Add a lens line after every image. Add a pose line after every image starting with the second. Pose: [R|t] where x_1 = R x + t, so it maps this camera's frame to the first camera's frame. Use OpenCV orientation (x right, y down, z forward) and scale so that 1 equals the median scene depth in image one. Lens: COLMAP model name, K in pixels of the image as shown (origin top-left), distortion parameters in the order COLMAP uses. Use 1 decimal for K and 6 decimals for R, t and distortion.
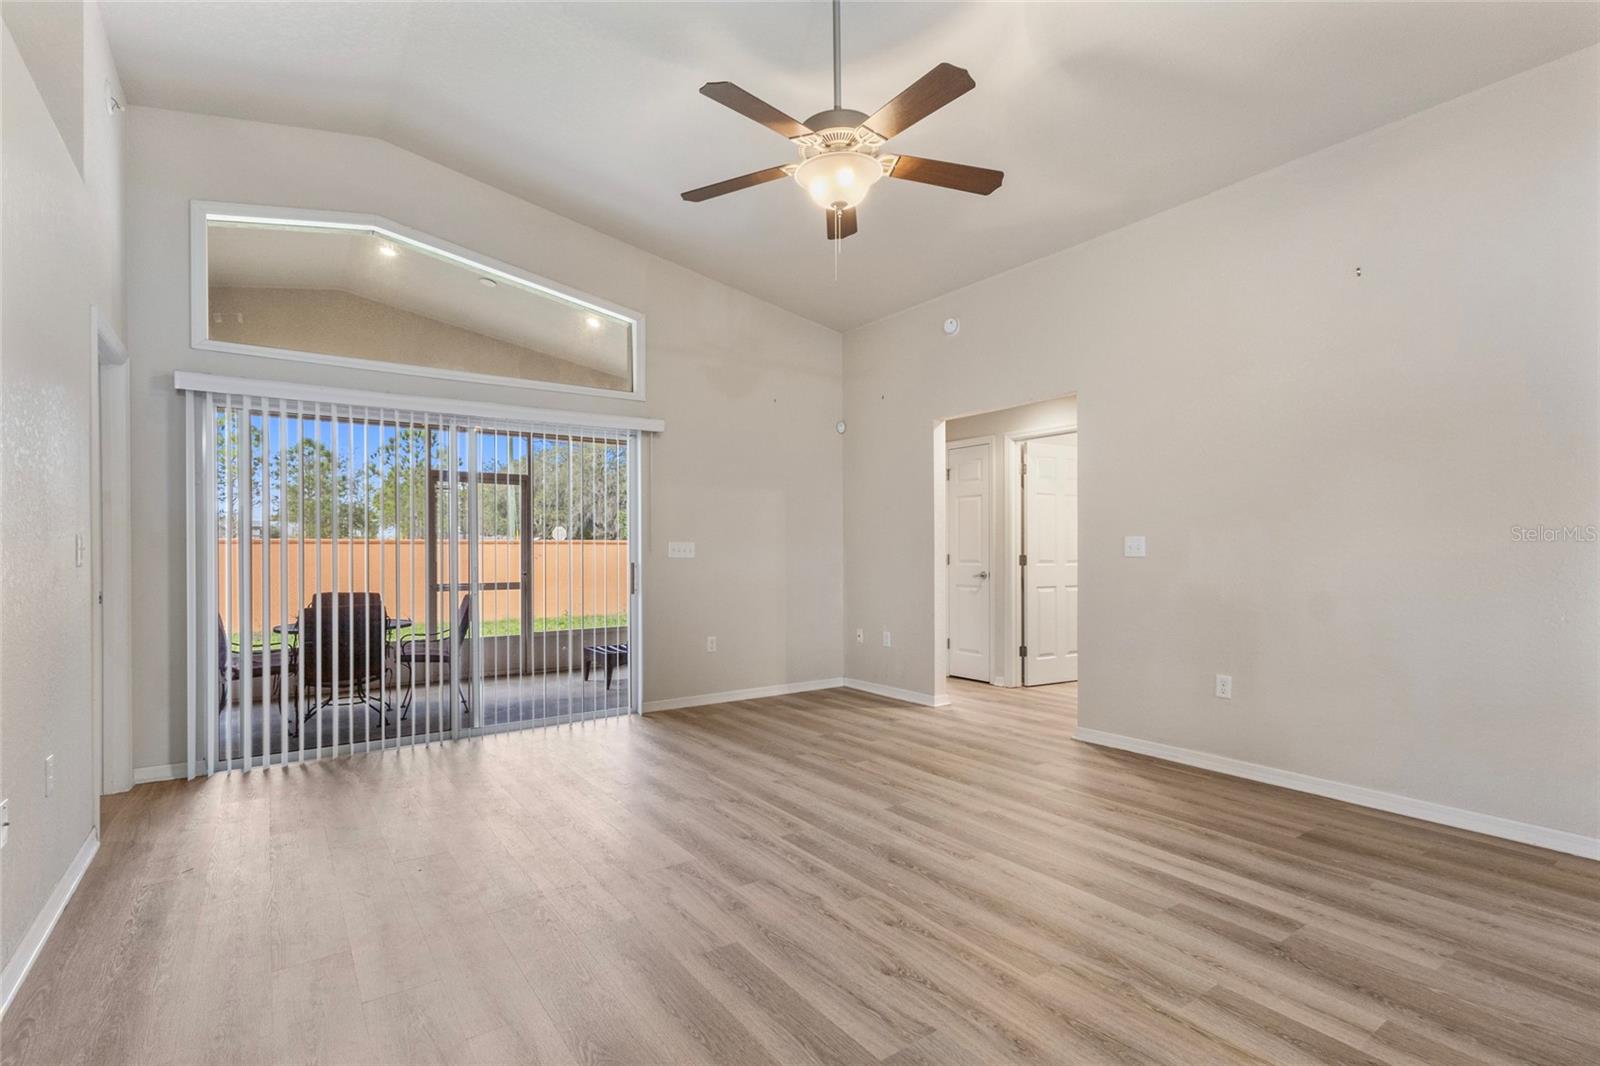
lens RADIAL K [[744.3, 0, 801.7], [0, 744.3, 543.6], [0, 0, 1]] dist [0.003791, 0.002446]
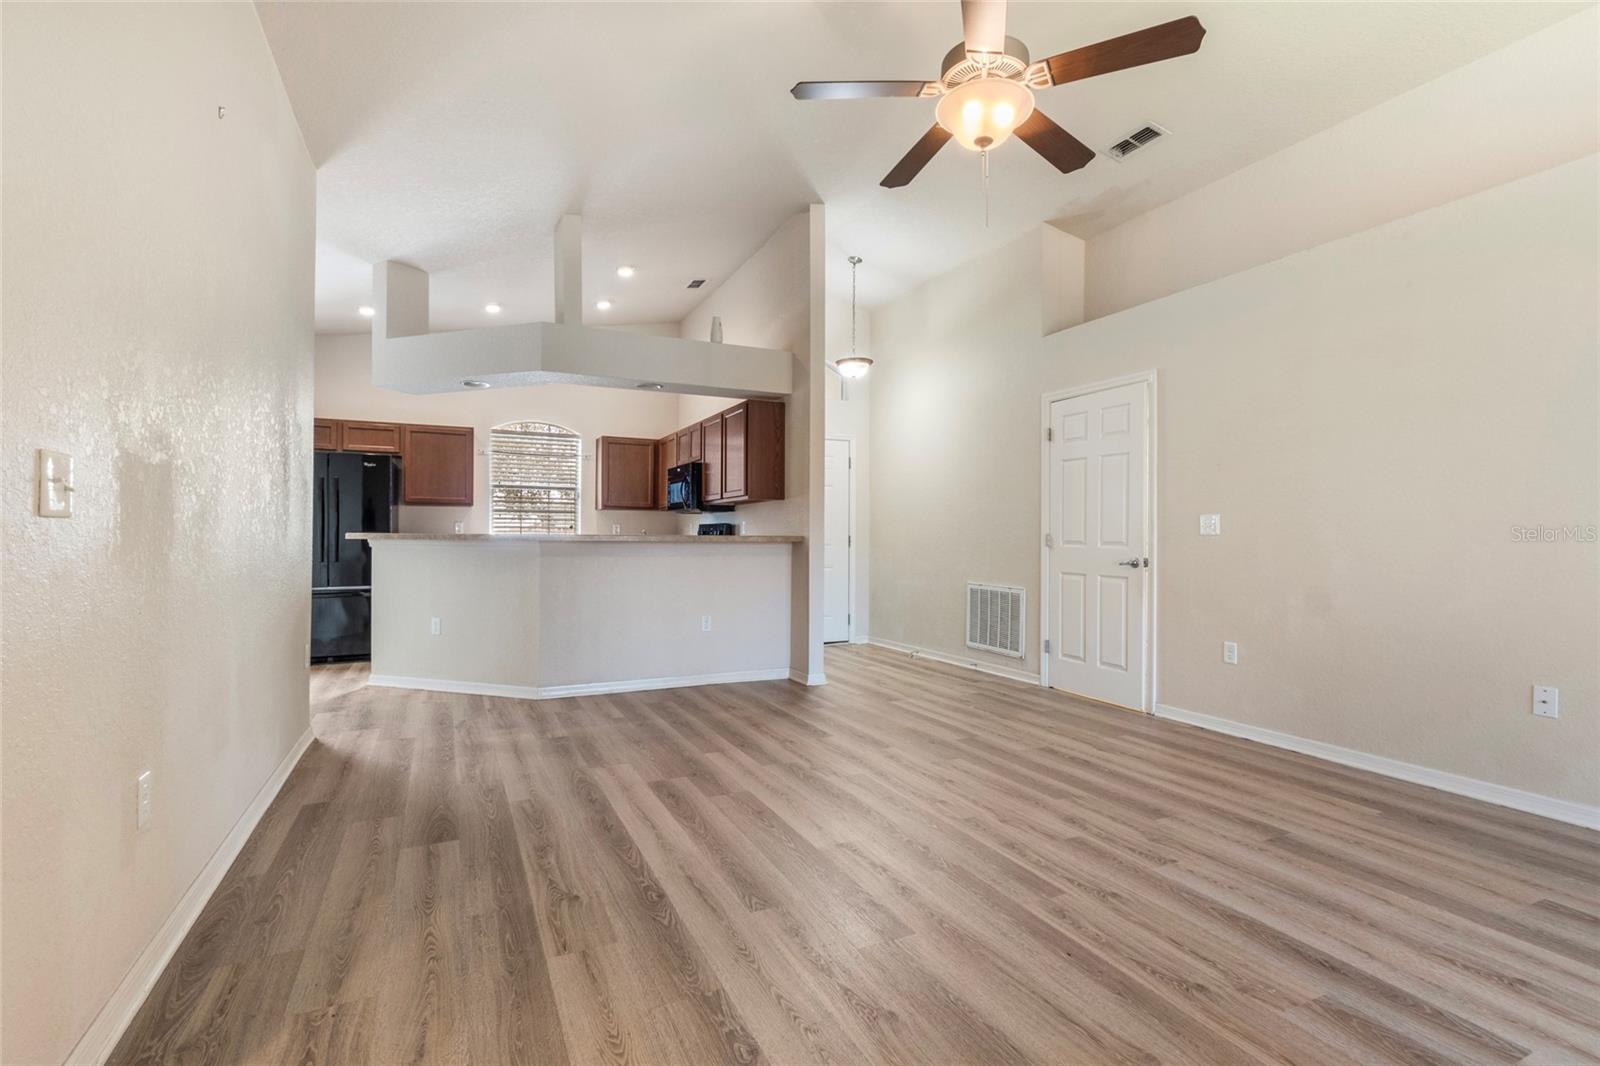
lens RADIAL K [[744.3, 0, 796.8], [0, 744.3, 535.9], [0, 0, 1]] dist [0.003791, 0.002446]
pose [[-0.984635, -0.002438, 0.174608, 0.121426], [-0.004887, 0.999896, -0.013595, 0.046282], [-0.174556, -0.014240, -0.984544, 1.991747]]
